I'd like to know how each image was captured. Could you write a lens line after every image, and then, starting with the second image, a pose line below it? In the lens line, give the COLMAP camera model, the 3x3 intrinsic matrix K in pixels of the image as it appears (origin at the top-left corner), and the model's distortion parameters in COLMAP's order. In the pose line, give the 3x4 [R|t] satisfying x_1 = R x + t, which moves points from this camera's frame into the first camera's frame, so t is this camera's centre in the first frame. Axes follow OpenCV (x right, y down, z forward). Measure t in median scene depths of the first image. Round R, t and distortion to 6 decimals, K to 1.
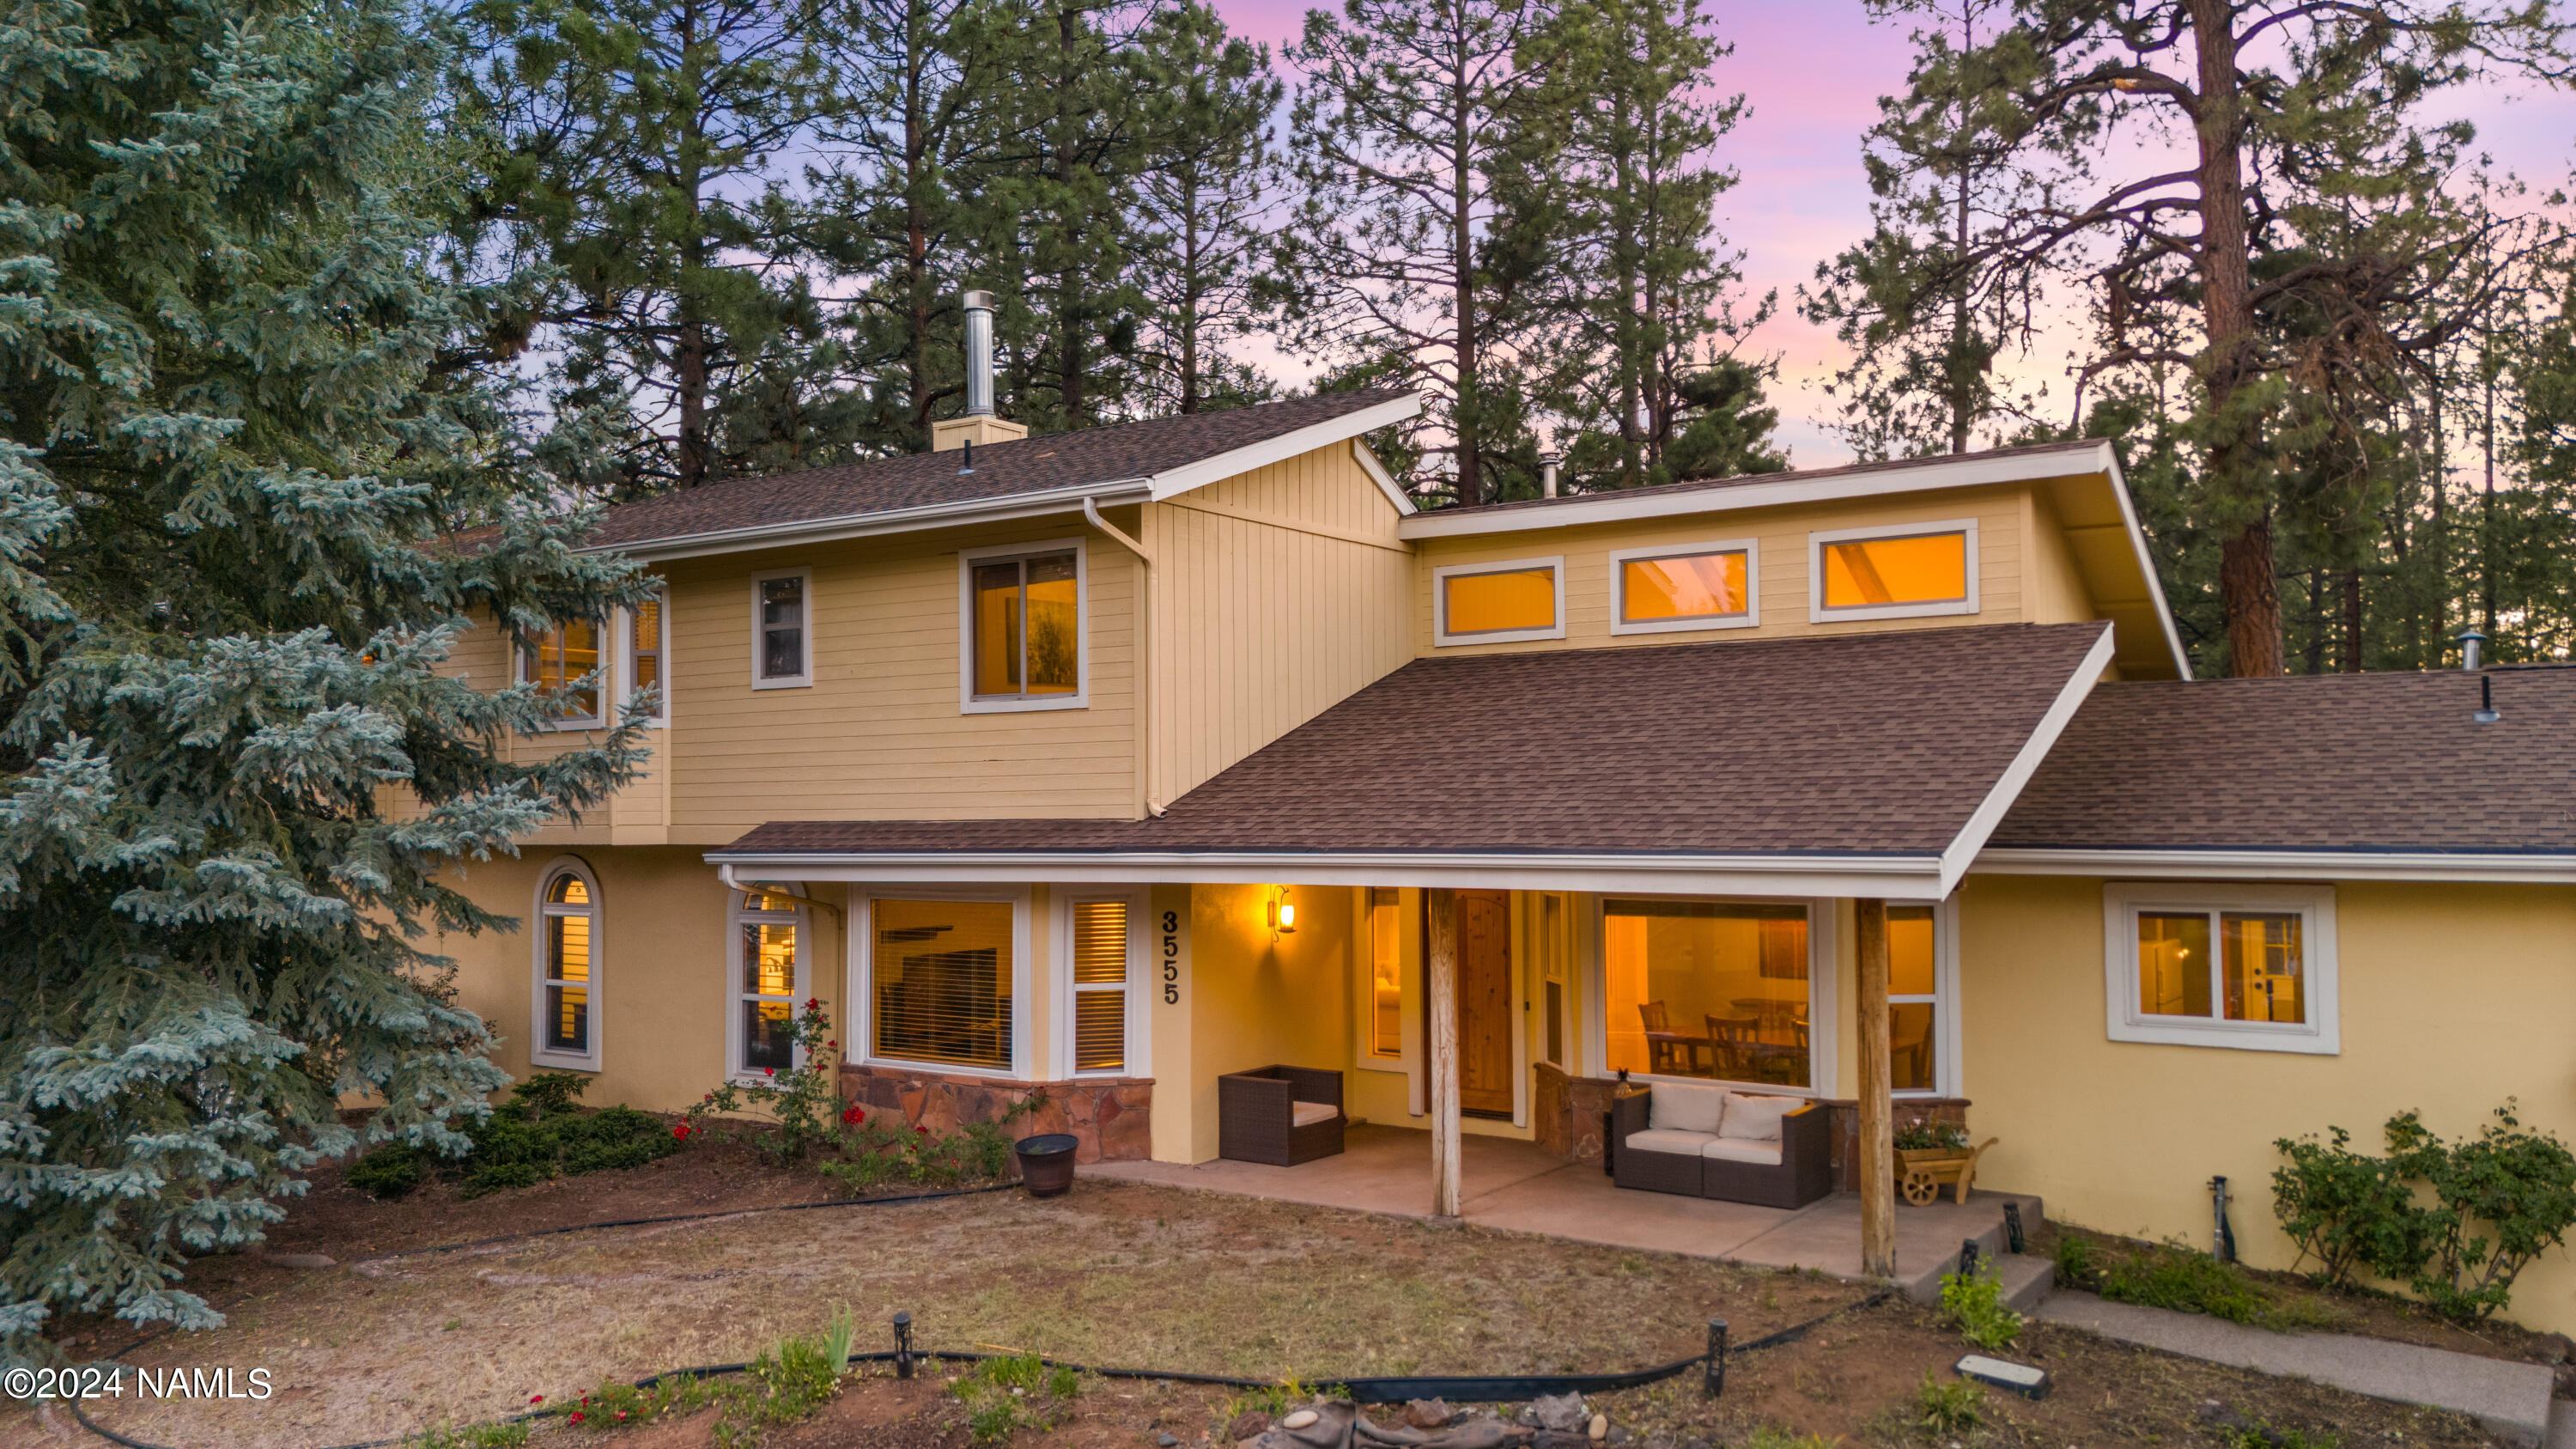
lens RADIAL K [[1890.1, 0, 1278.1], [0, 1890.1, 792.5], [0, 0, 1]] dist [0.007728, -0.000524]
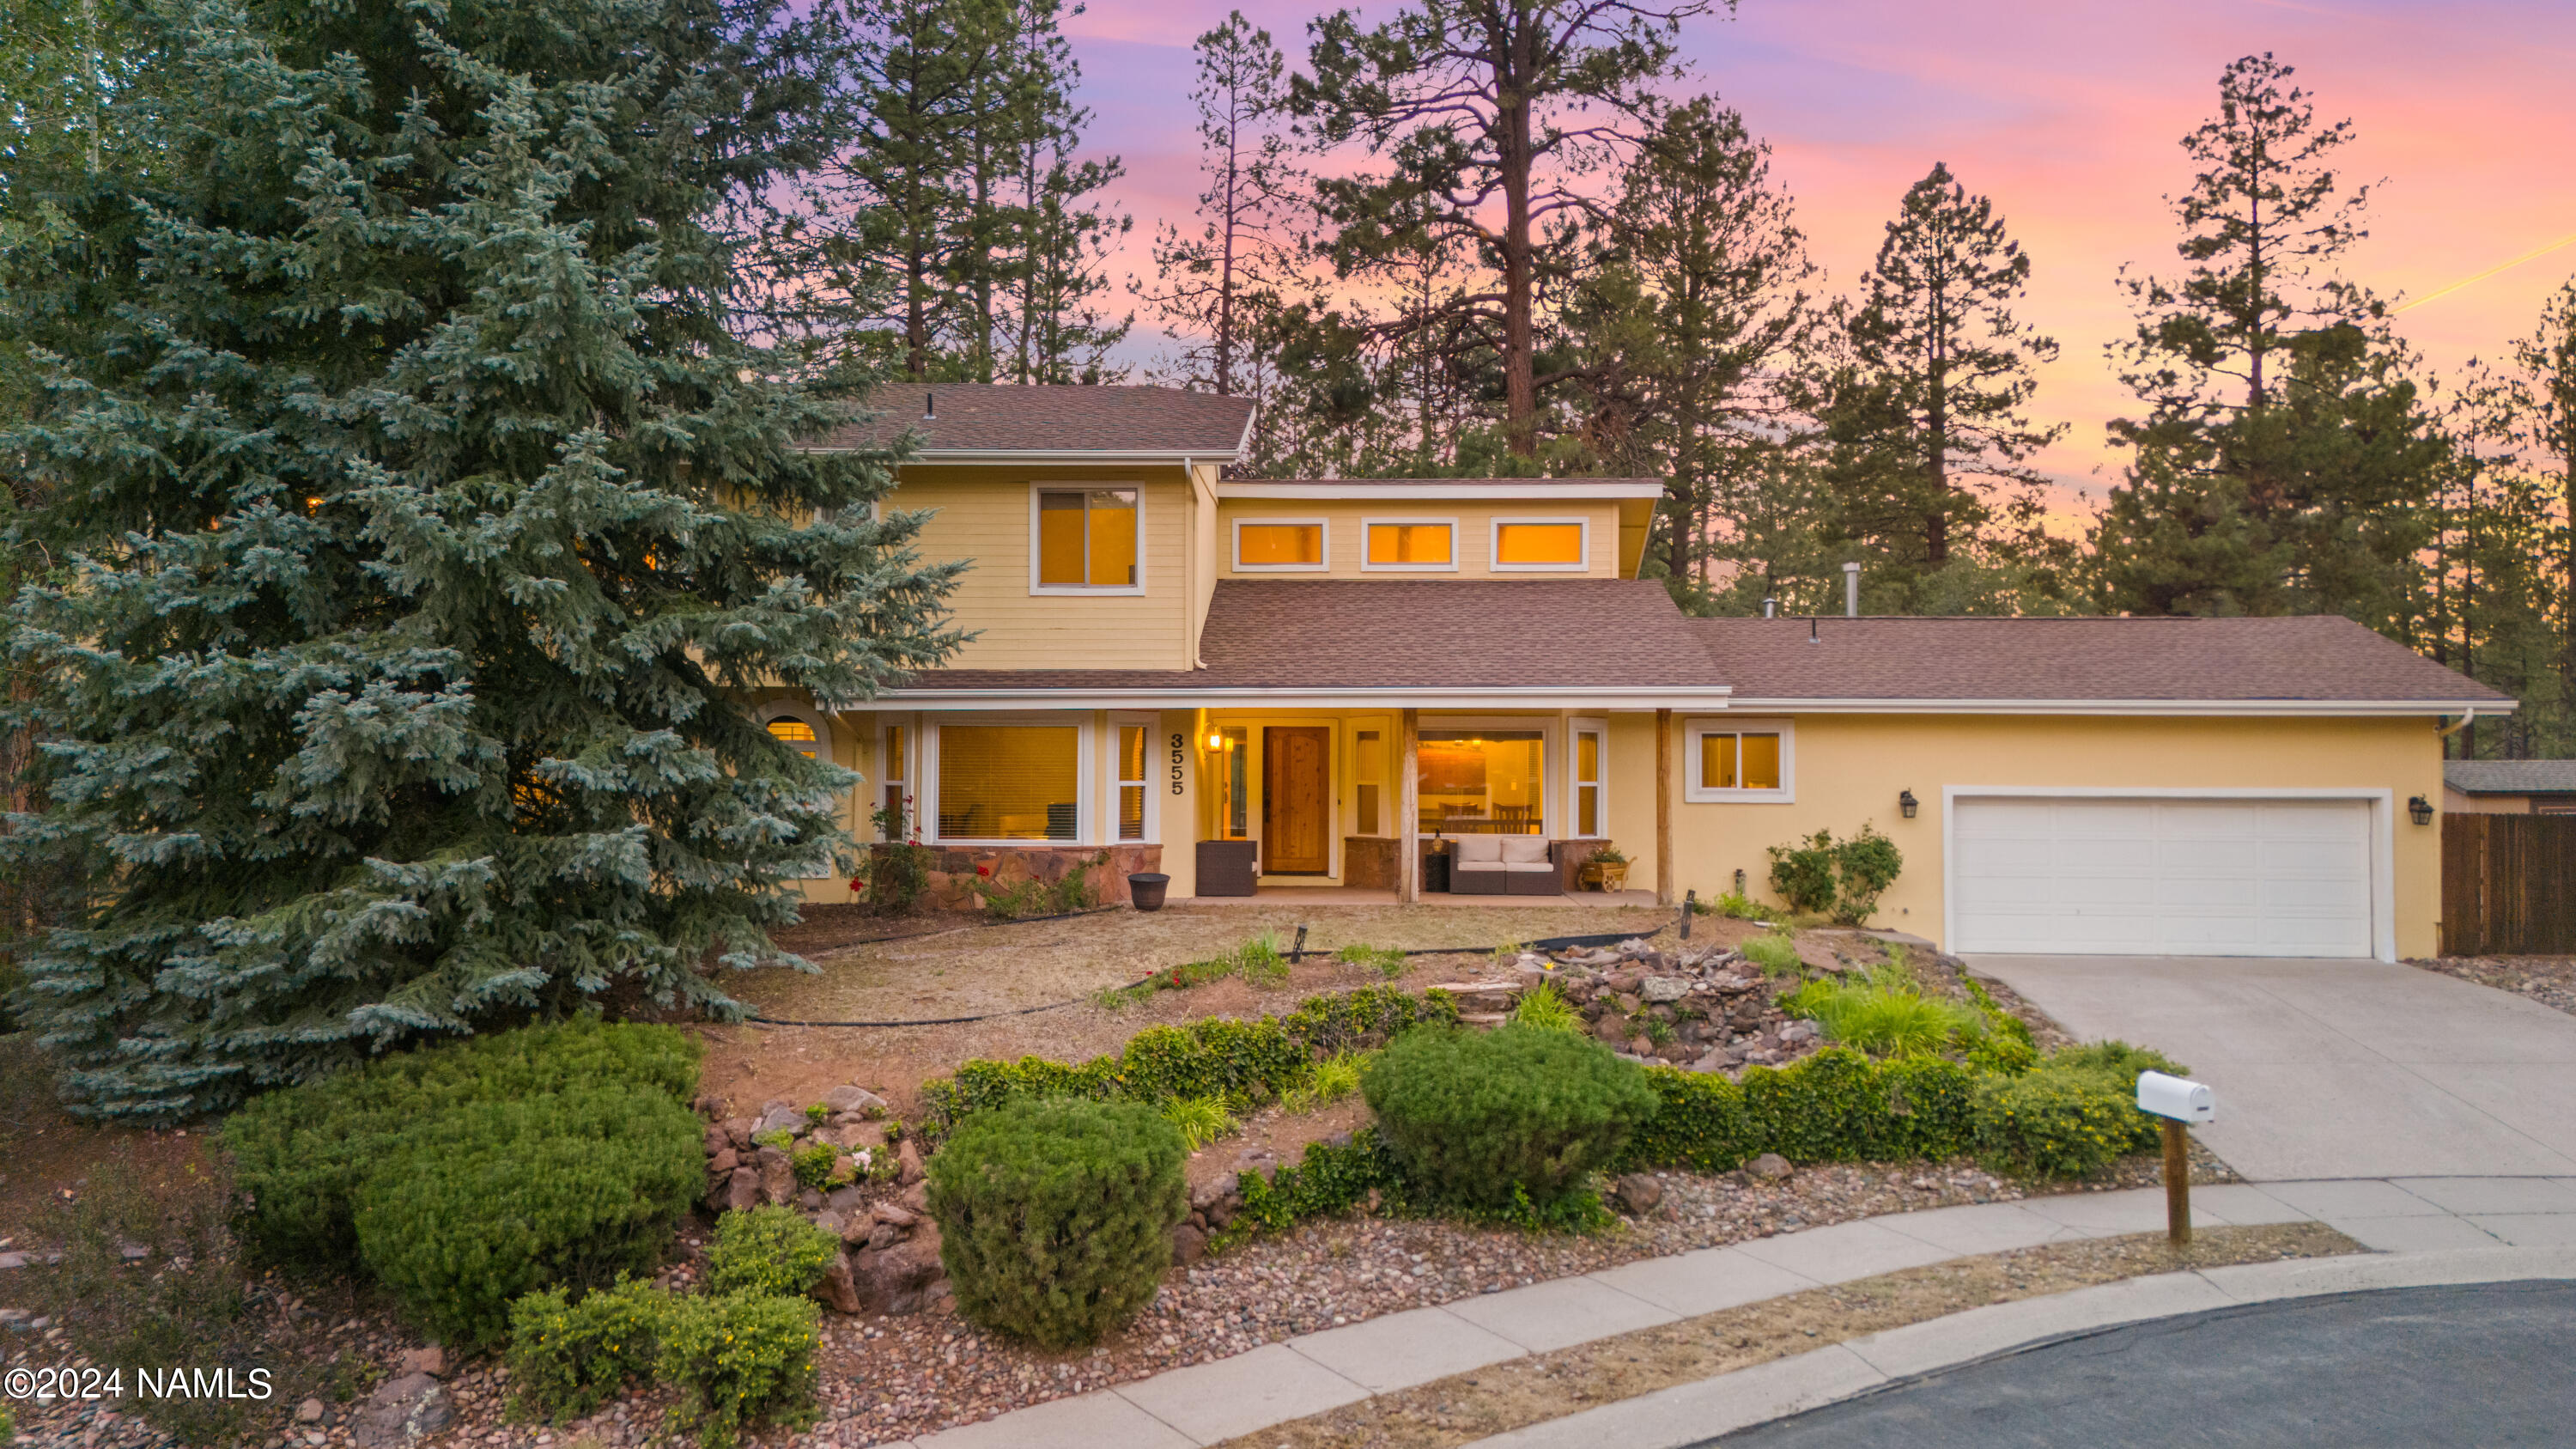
lens RADIAL K [[1890.1, 0, 1278.1], [0, 1890.1, 792.5], [0, 0, 1]] dist [0.007728, -0.000524]
pose [[0.845138, 0.003942, 0.534534, -0.795601], [-0.014518, 0.999773, 0.015581, 0.085143], [-0.534351, -0.020928, 0.845004, -0.324409]]
